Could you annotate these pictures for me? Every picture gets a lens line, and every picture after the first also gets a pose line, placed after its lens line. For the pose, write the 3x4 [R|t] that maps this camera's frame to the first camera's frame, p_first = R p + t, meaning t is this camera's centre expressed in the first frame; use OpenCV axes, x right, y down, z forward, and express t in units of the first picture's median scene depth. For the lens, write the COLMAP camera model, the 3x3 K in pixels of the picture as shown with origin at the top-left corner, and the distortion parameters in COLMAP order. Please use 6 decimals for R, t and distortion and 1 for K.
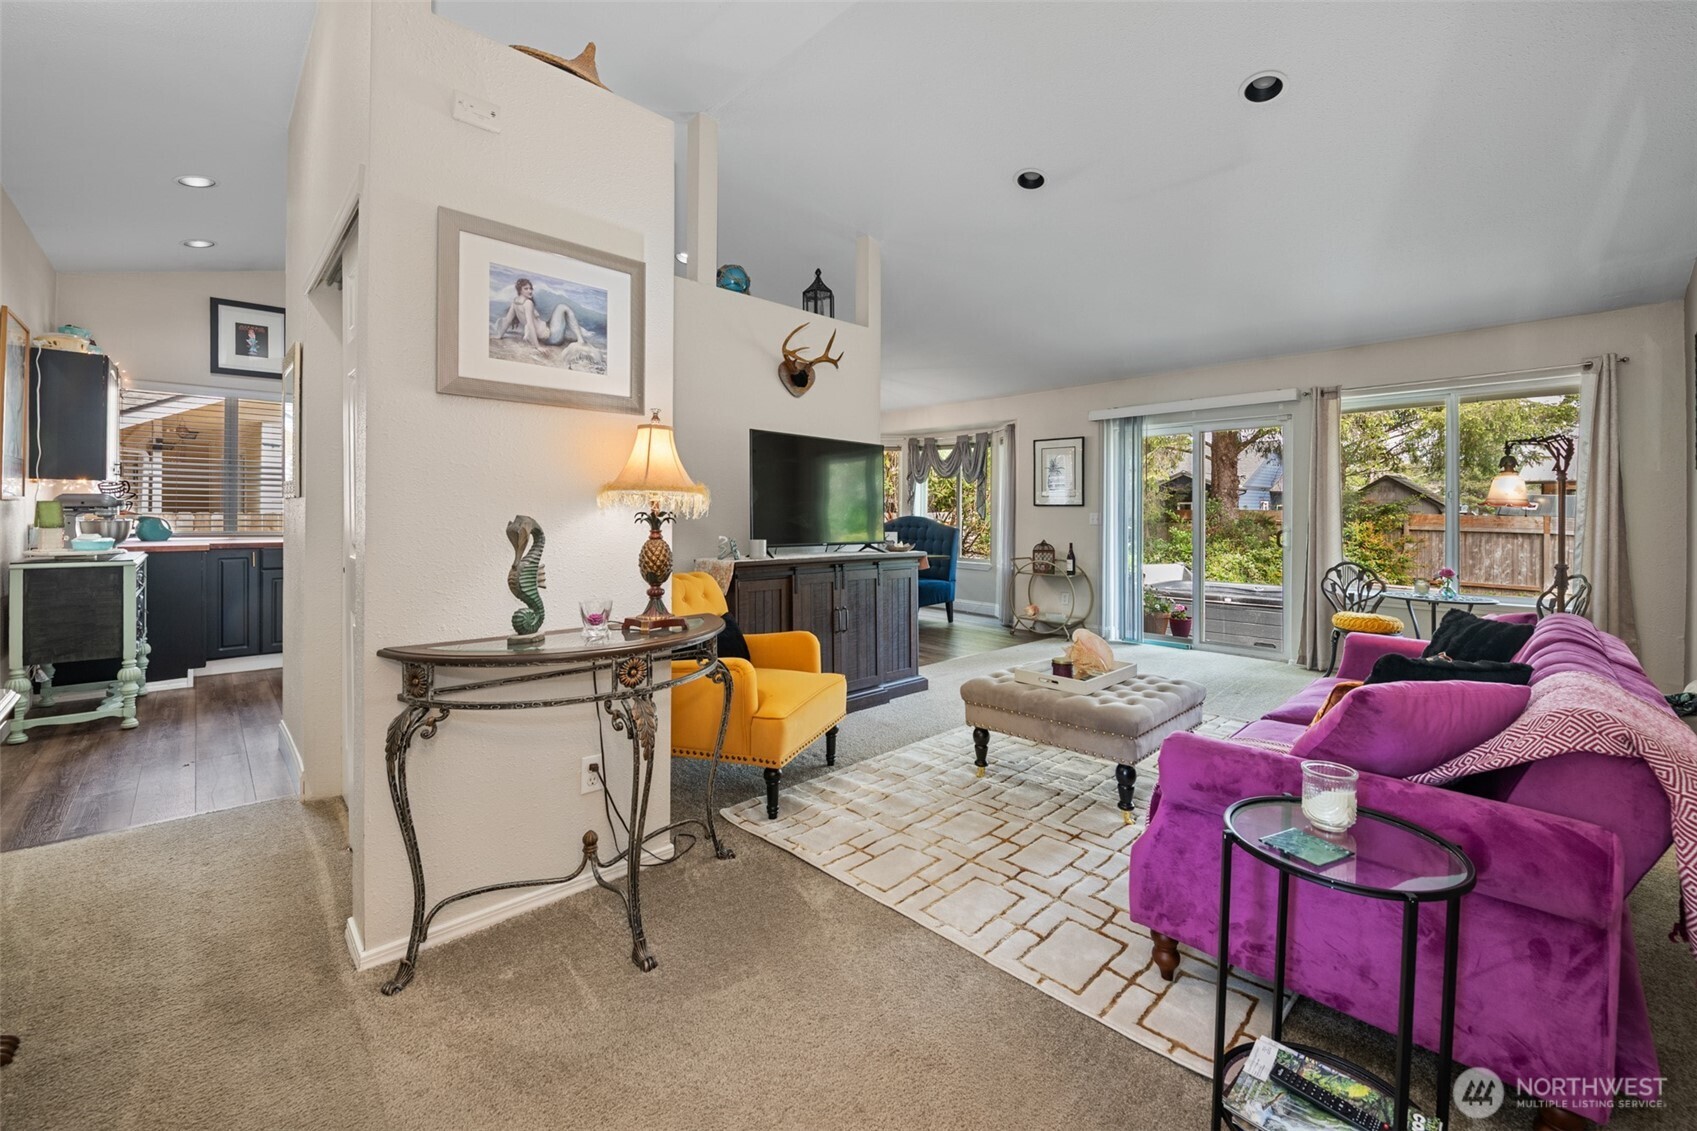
lens RADIAL K [[693.1, 0, 850.3], [0, 693.1, 530.6], [0, 0, 1]] dist [-0.015041, -0.000249]
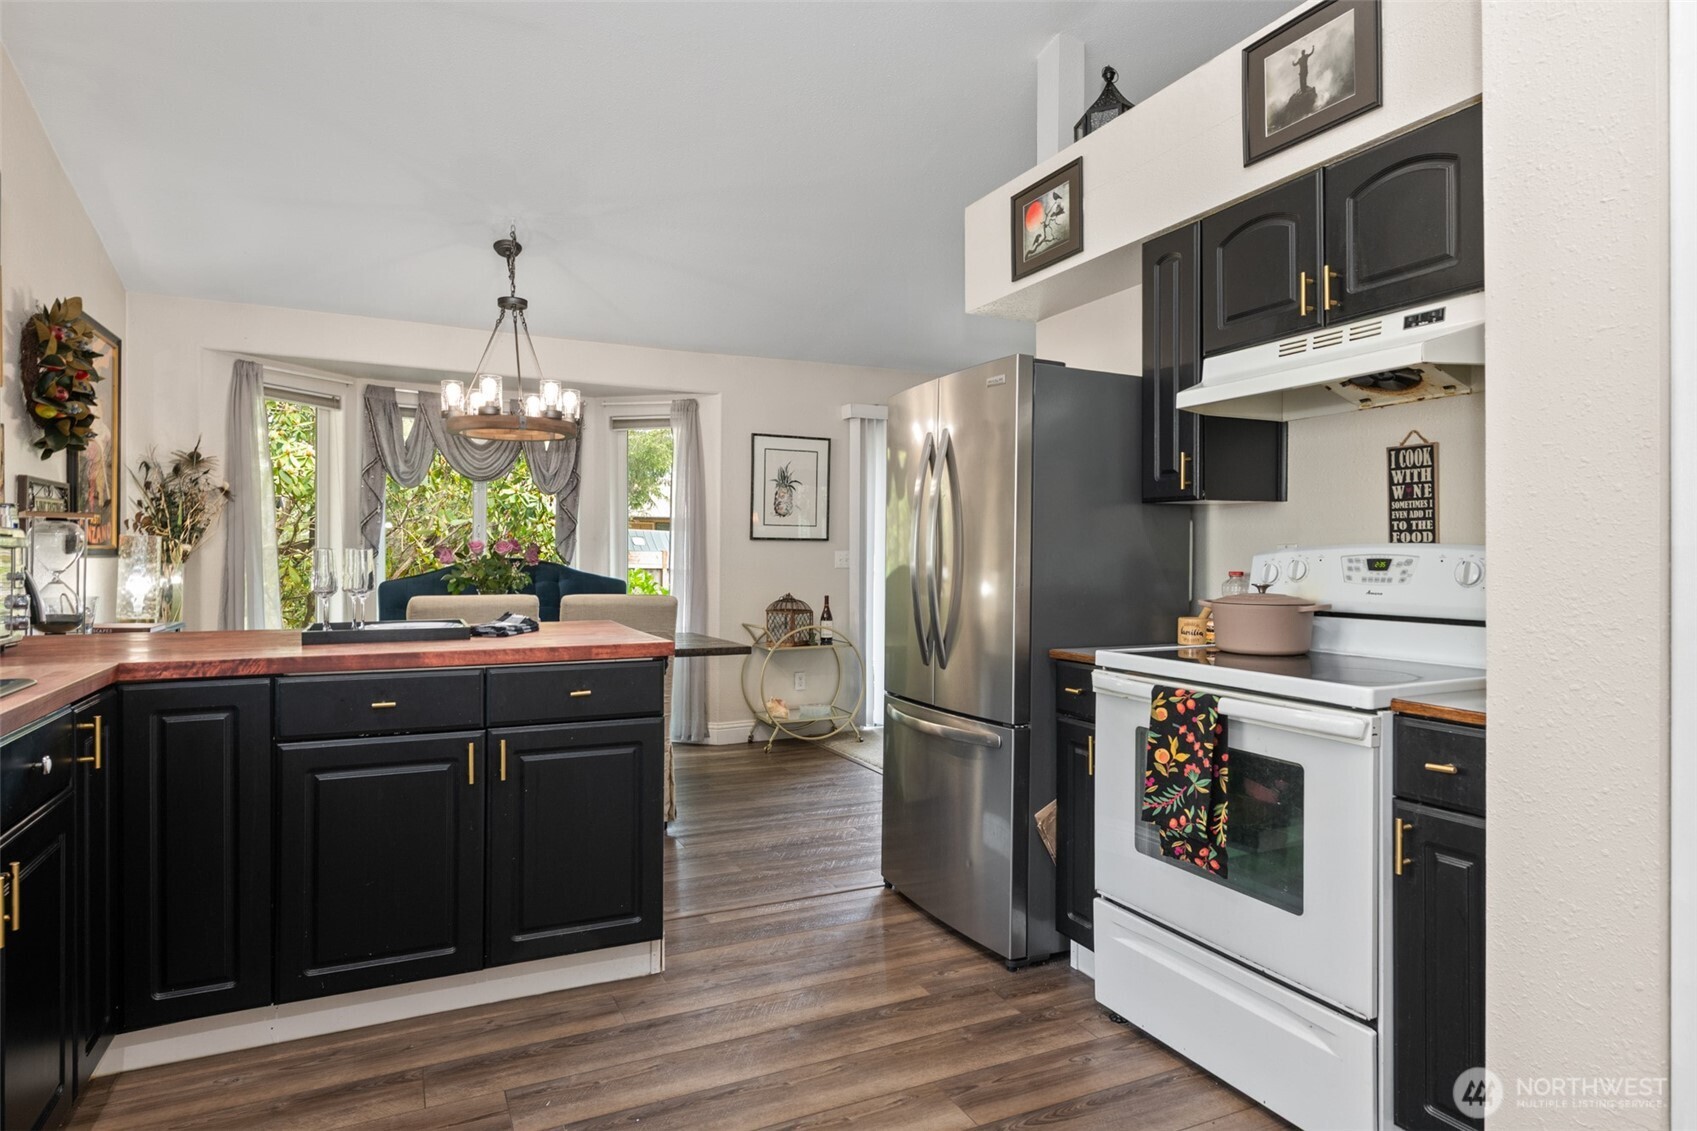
lens RADIAL K [[971.6, 0, 848.1], [0, 971.6, 546.8], [0, 0, 1]] dist [-0.001333, -0.000052]
pose [[0.325723, 0.002538, 0.945462, -0.642009], [0.018980, 0.999777, -0.009223, -0.023346], [-0.945275, 0.020949, 0.325602, 0.785977]]
